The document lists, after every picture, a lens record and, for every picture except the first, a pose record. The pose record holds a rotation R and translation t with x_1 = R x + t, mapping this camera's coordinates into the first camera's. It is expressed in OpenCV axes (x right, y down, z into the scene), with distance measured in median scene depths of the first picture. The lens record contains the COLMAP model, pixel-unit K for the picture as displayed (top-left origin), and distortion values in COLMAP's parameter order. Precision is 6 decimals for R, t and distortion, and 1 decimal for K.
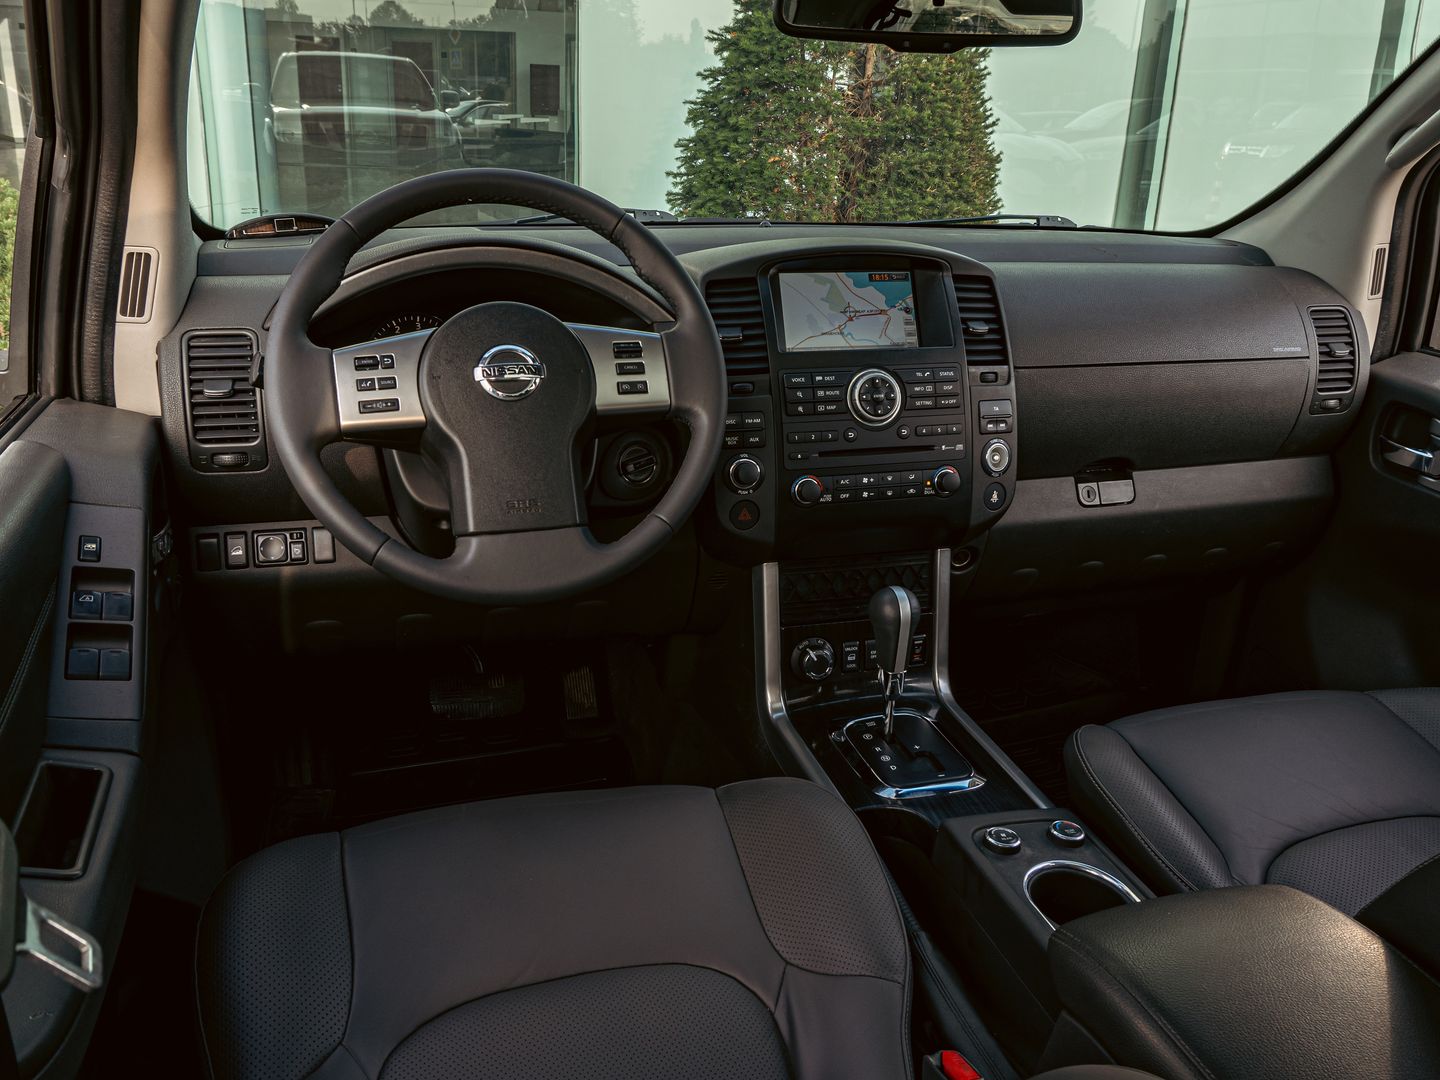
lens RADIAL K [[1256.8, 0, 724.5], [0, 1256.8, 563.5], [0, 0, 1]] dist [0.003488, 0.010164]
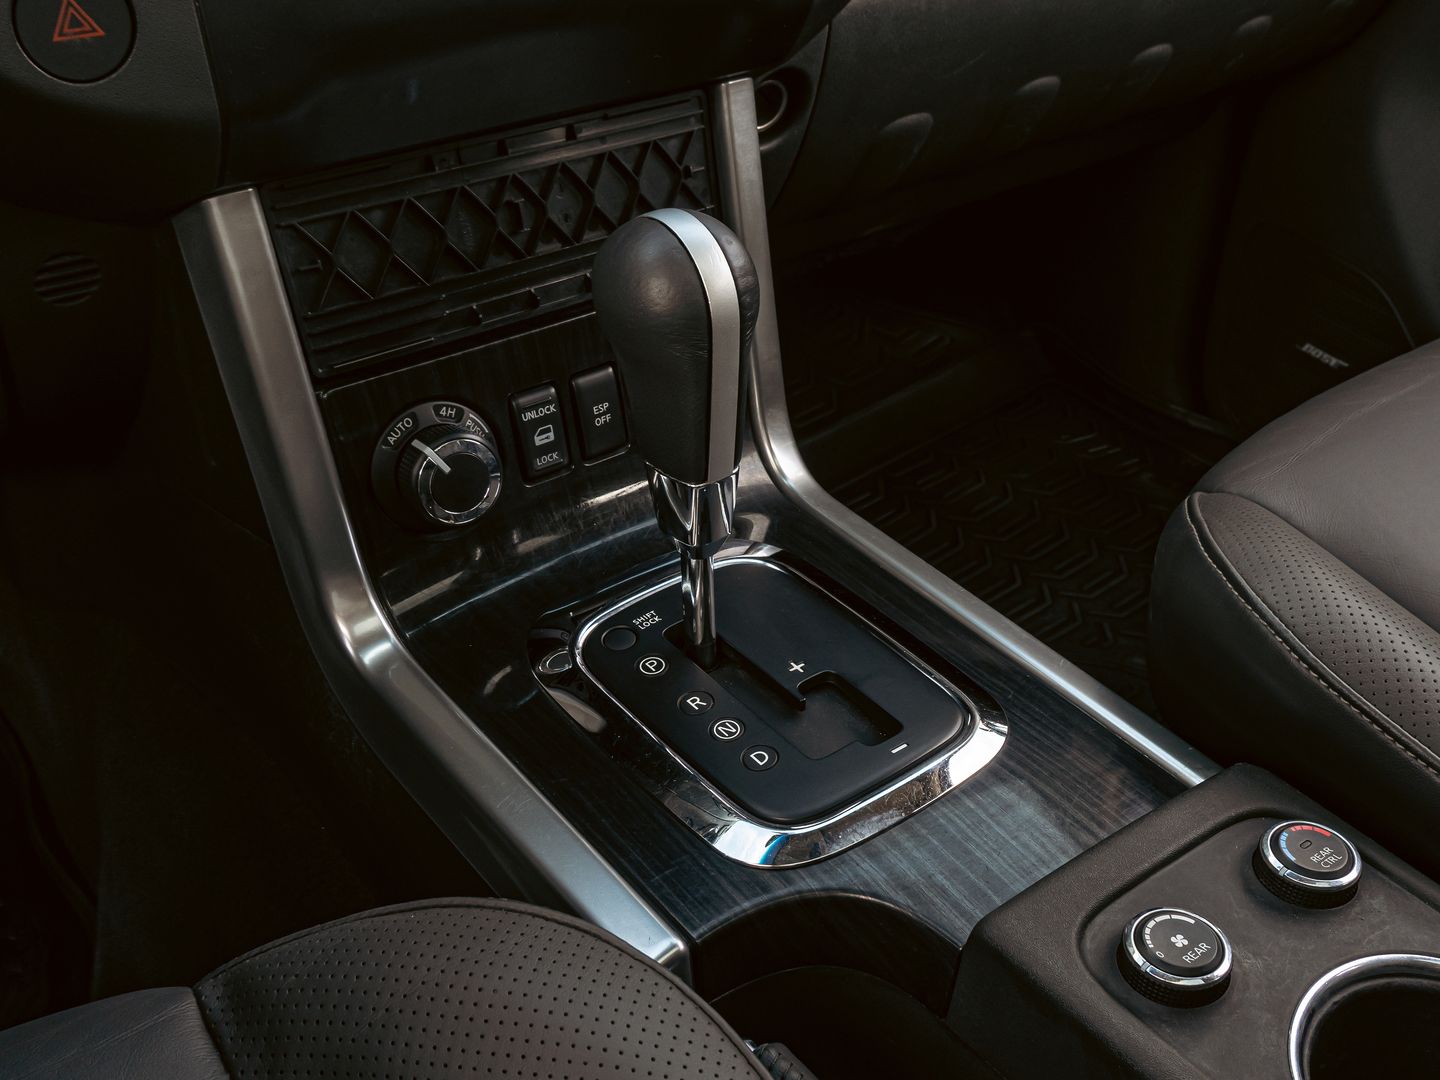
lens RADIAL K [[1532.1, 0, 870.5], [0, 1532.1, 674.1], [0, 0, 1]] dist [-0.021689, -0.003032]
pose [[0.913706, -0.248872, 0.321254, 0.031184], [0.134855, 0.931429, 0.338015, 0.004136], [-0.383348, -0.265523, 0.884614, 0.581625]]
